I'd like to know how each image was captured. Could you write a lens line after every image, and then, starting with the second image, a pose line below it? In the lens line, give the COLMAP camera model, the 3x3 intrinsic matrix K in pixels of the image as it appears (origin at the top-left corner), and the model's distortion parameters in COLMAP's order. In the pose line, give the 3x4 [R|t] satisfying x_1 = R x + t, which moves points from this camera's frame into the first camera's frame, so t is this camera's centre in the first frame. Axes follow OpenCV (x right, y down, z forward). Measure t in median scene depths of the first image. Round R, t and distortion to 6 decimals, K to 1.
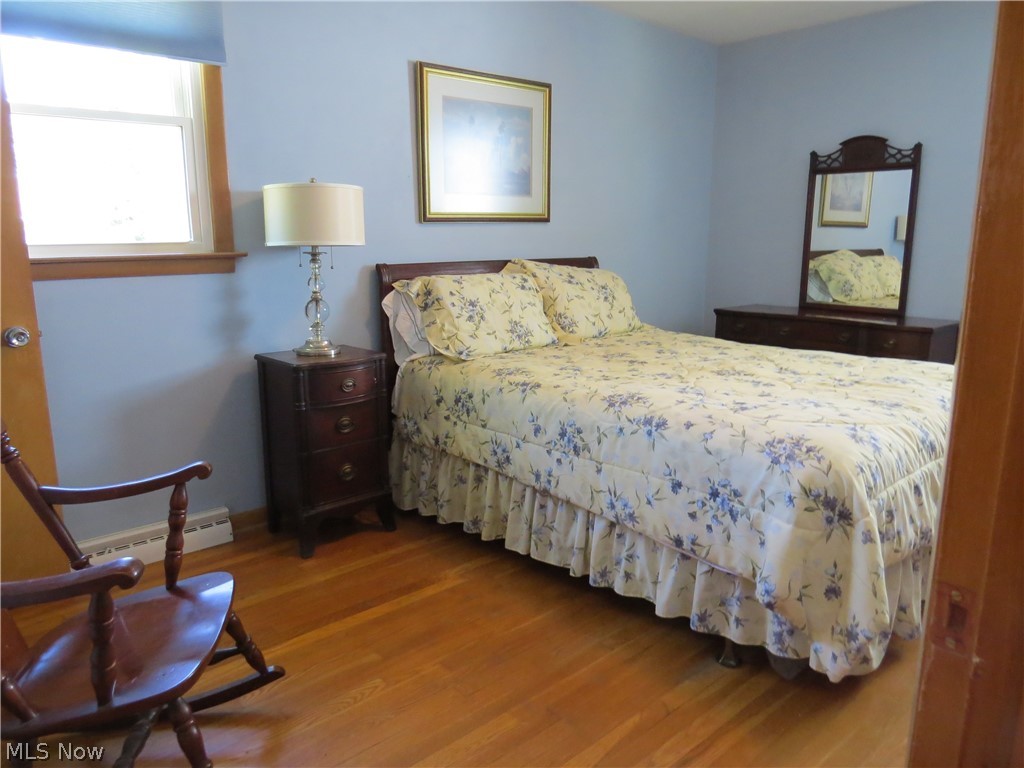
lens RADIAL K [[736.2, 0, 512.0], [0, 736.2, 384.0], [0, 0, 1]] dist [-0.010212, -0.002627]
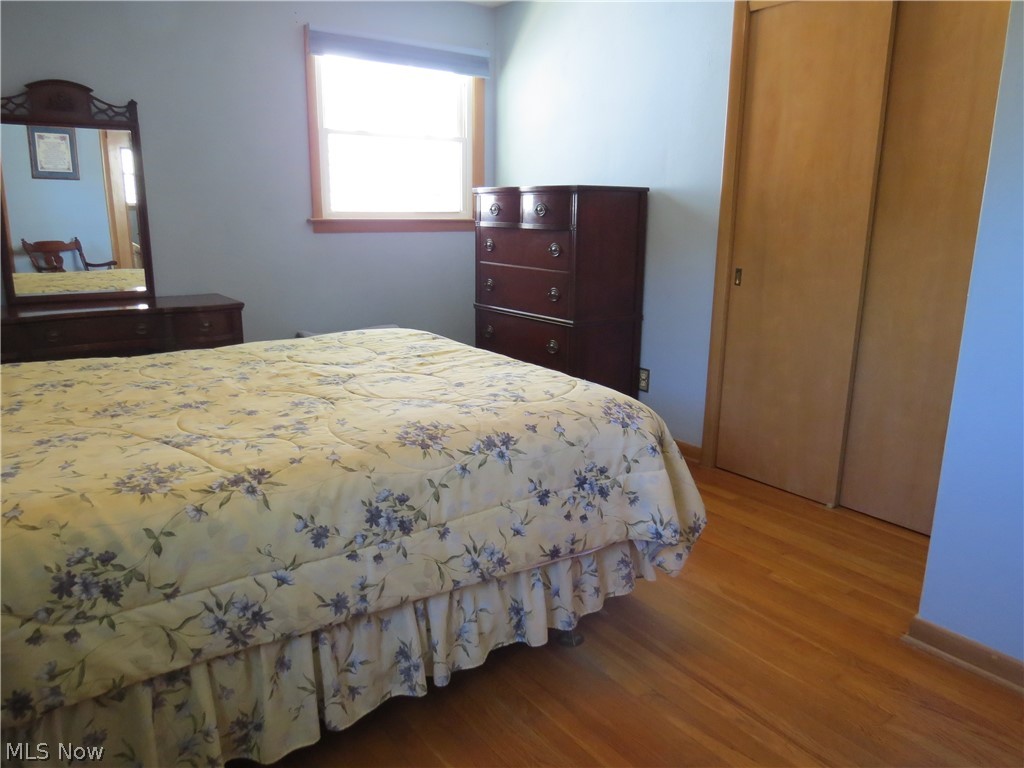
lens RADIAL K [[736.2, 0, 512.0], [0, 736.2, 384.0], [0, 0, 1]] dist [-0.010212, -0.002627]
pose [[0.100328, -0.231899, 0.967552, -0.522325], [0.187331, 0.959469, 0.210537, -0.160071], [-0.977160, 0.160130, 0.139704, 0.762190]]
